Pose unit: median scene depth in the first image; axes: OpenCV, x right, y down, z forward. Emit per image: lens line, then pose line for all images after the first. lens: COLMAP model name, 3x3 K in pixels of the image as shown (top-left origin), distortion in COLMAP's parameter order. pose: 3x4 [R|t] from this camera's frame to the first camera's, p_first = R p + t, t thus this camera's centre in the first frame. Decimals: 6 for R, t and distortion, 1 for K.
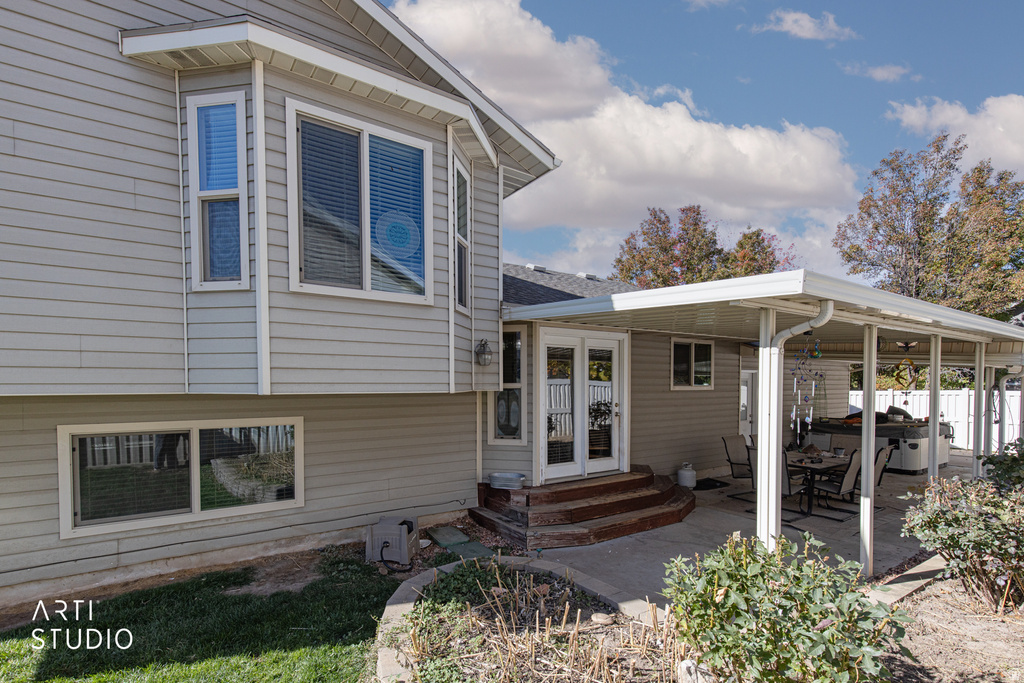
lens RADIAL K [[476.8, 0, 497.8], [0, 476.8, 400.0], [0, 0, 1]] dist [0.010638, -0.001342]
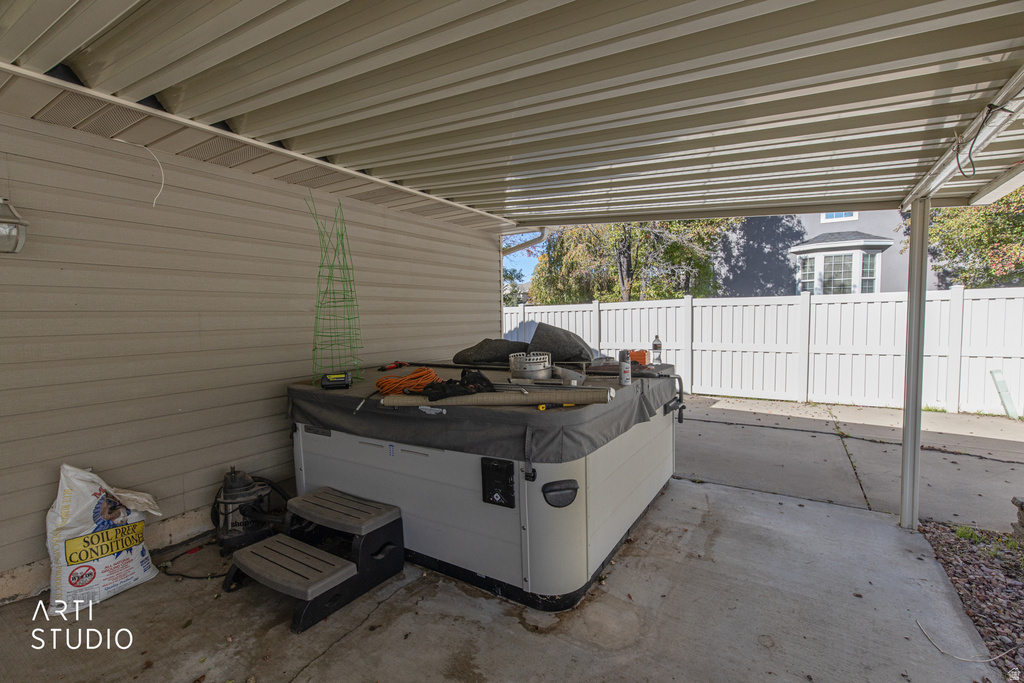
lens RADIAL K [[476.8, 0, 489.5], [0, 476.8, 343.1], [0, 0, 1]] dist [0.010638, -0.001342]
pose [[0.921103, -0.038004, 0.387459, 1.543392], [0.027789, 0.999104, 0.031935, 0.032412], [-0.388325, -0.018648, 0.921334, 1.656493]]
